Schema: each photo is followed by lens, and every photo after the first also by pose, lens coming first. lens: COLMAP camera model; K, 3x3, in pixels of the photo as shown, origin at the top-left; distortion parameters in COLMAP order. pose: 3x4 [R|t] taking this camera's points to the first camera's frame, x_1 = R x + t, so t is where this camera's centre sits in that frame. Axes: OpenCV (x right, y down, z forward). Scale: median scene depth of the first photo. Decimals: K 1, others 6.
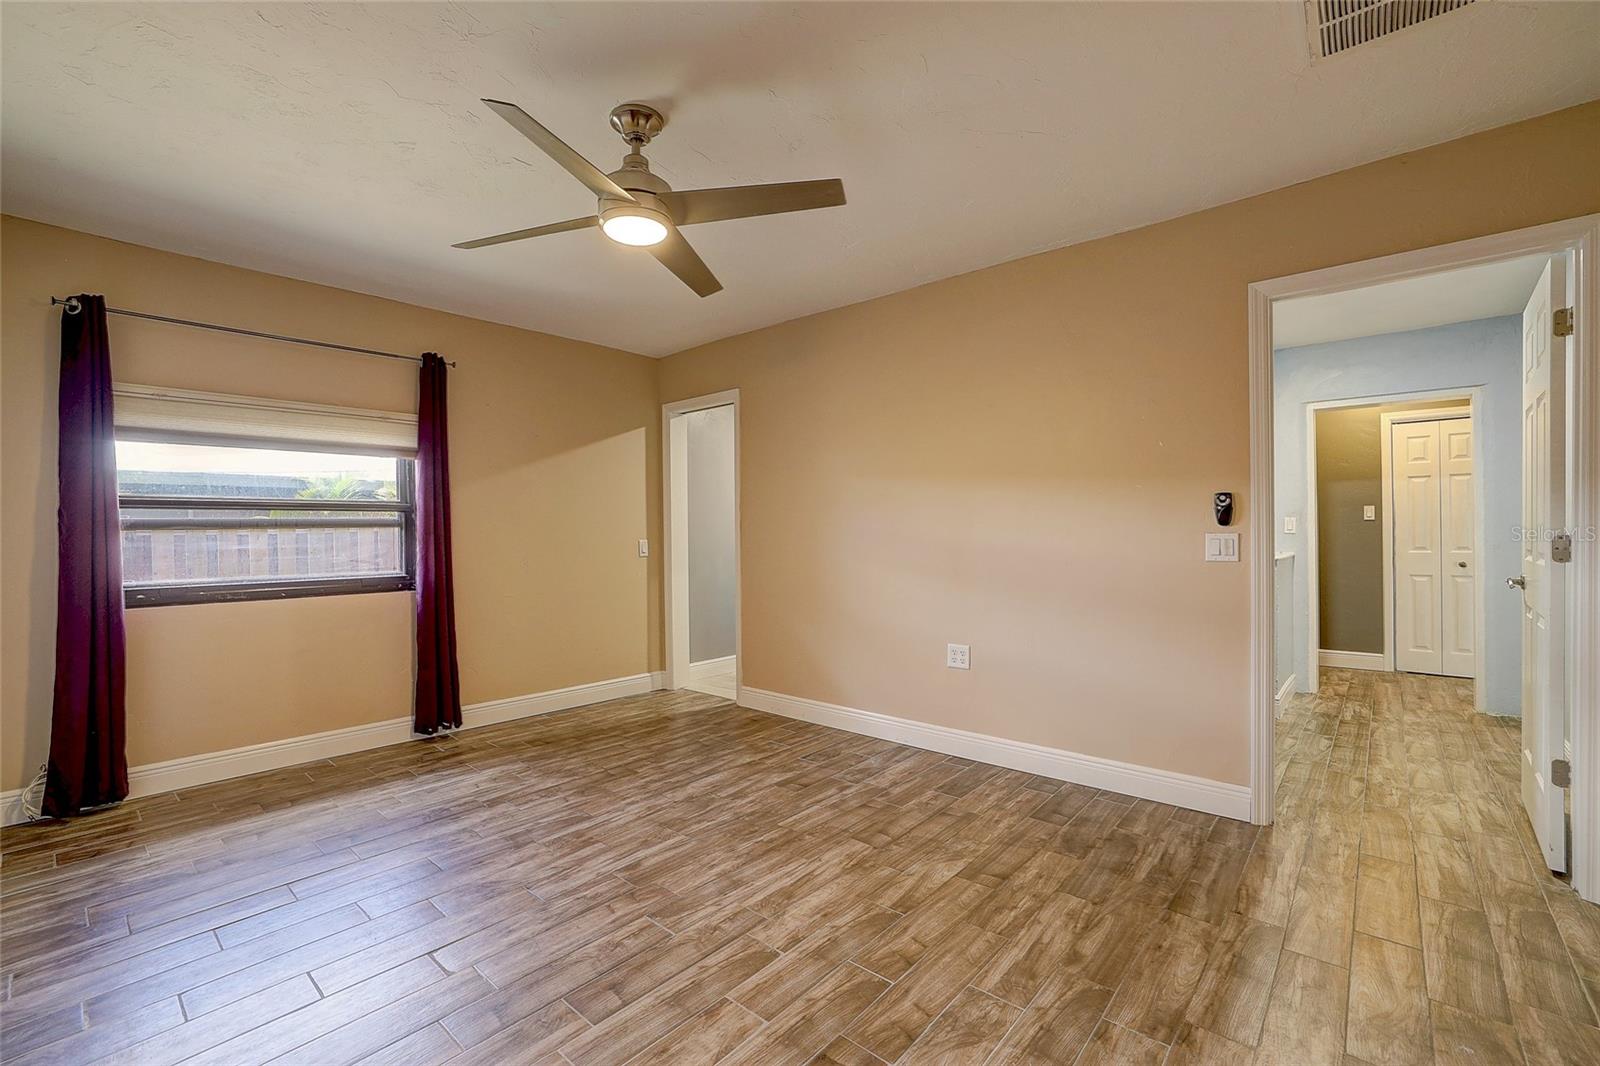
lens RADIAL K [[687.2, 0, 797.2], [0, 687.2, 533.0], [0, 0, 1]] dist [-0.048460, 0.019067]
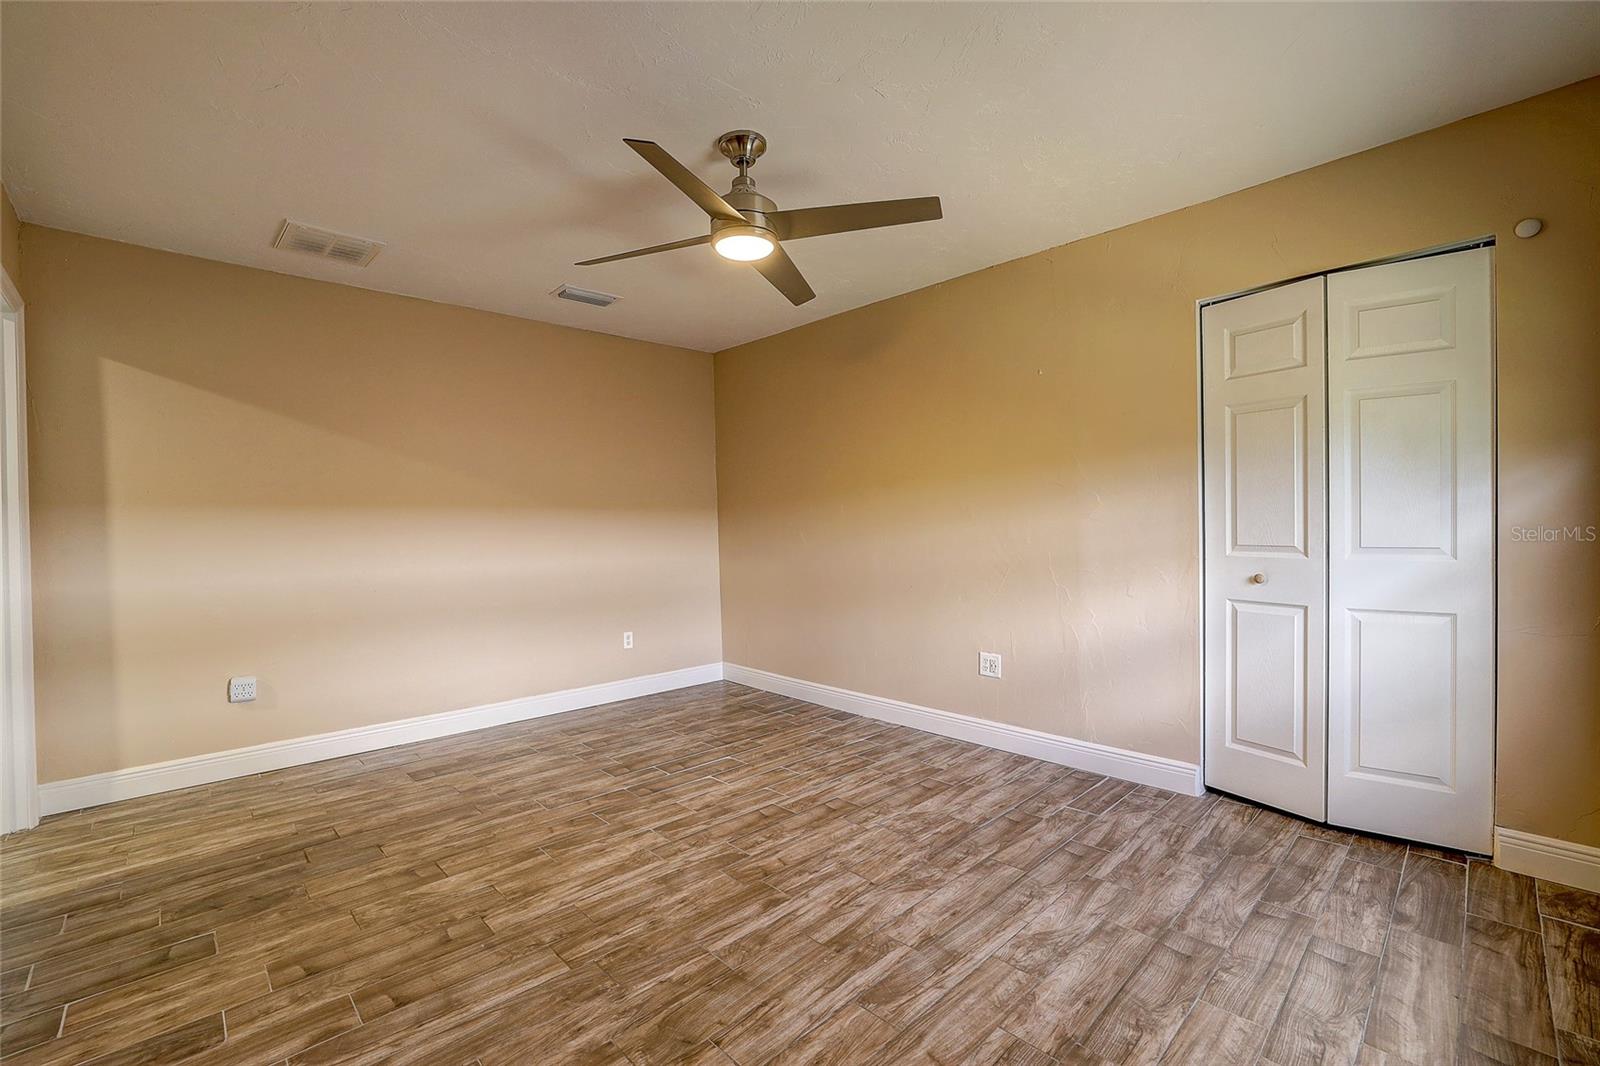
lens RADIAL K [[687.2, 0, 797.2], [0, 687.2, 533.0], [0, 0, 1]] dist [-0.048460, 0.019067]
pose [[-0.995776, 0.023531, 0.088754, -0.377846], [0.024951, 0.999577, 0.014922, -0.003671], [-0.088365, 0.017074, -0.995942, 1.930523]]
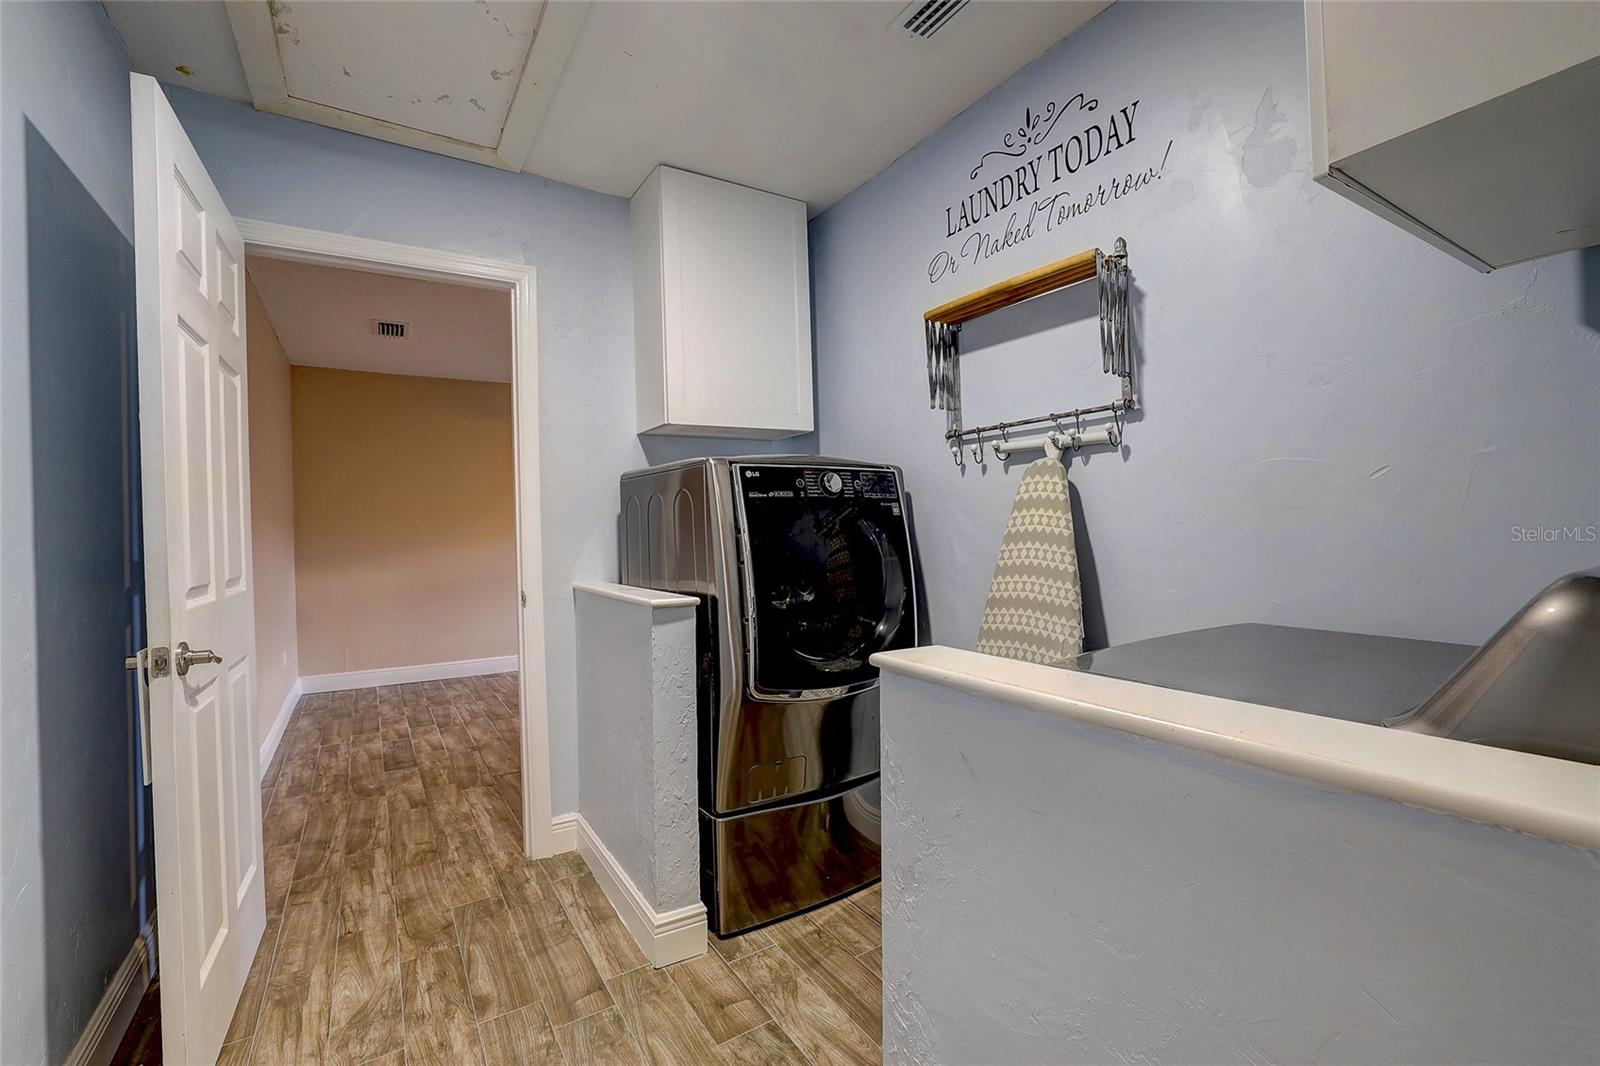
lens RADIAL K [[687.2, 0, 797.2], [0, 687.2, 533.0], [0, 0, 1]] dist [-0.048460, 0.019067]
pose [[-0.280023, 0.021021, -0.959763, 1.714616], [0.017468, 0.999706, 0.016800, -0.022829], [0.959835, -0.012060, -0.280307, 1.871935]]
